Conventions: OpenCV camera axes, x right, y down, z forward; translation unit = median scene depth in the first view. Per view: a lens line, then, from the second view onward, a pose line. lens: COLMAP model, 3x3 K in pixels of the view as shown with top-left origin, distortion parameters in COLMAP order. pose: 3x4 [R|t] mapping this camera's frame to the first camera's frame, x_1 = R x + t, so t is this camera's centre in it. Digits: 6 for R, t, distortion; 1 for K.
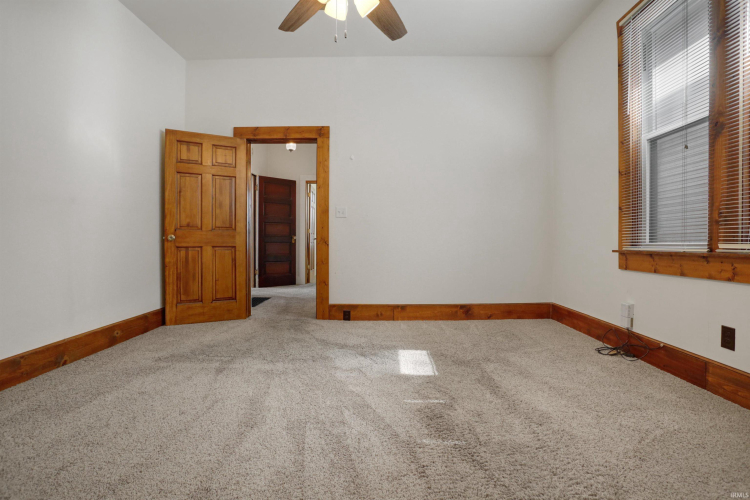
lens RADIAL K [[371.4, 0, 375.3], [0, 371.4, 245.5], [0, 0, 1]] dist [-0.073881, 0.028940]
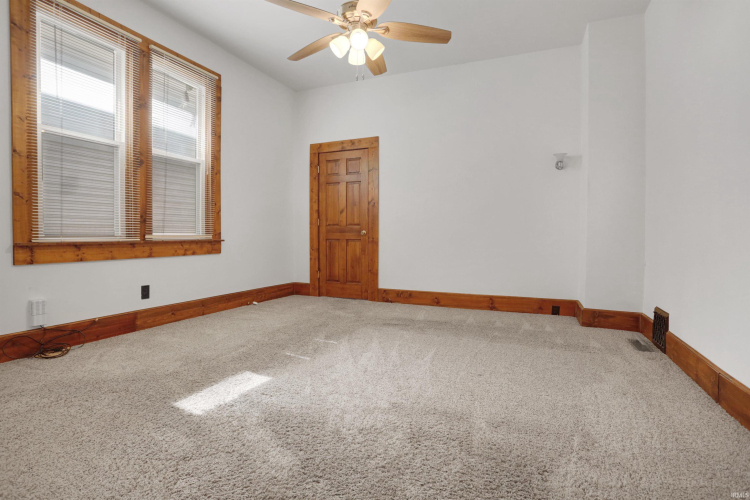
lens RADIAL K [[371.4, 0, 375.3], [0, 371.4, 245.5], [0, 0, 1]] dist [-0.073881, 0.028940]
pose [[-0.933807, -0.006746, 0.357714, -0.523188], [0.005501, 0.999433, 0.033208, -0.006206], [-0.357735, 0.032978, -0.933241, 1.870667]]
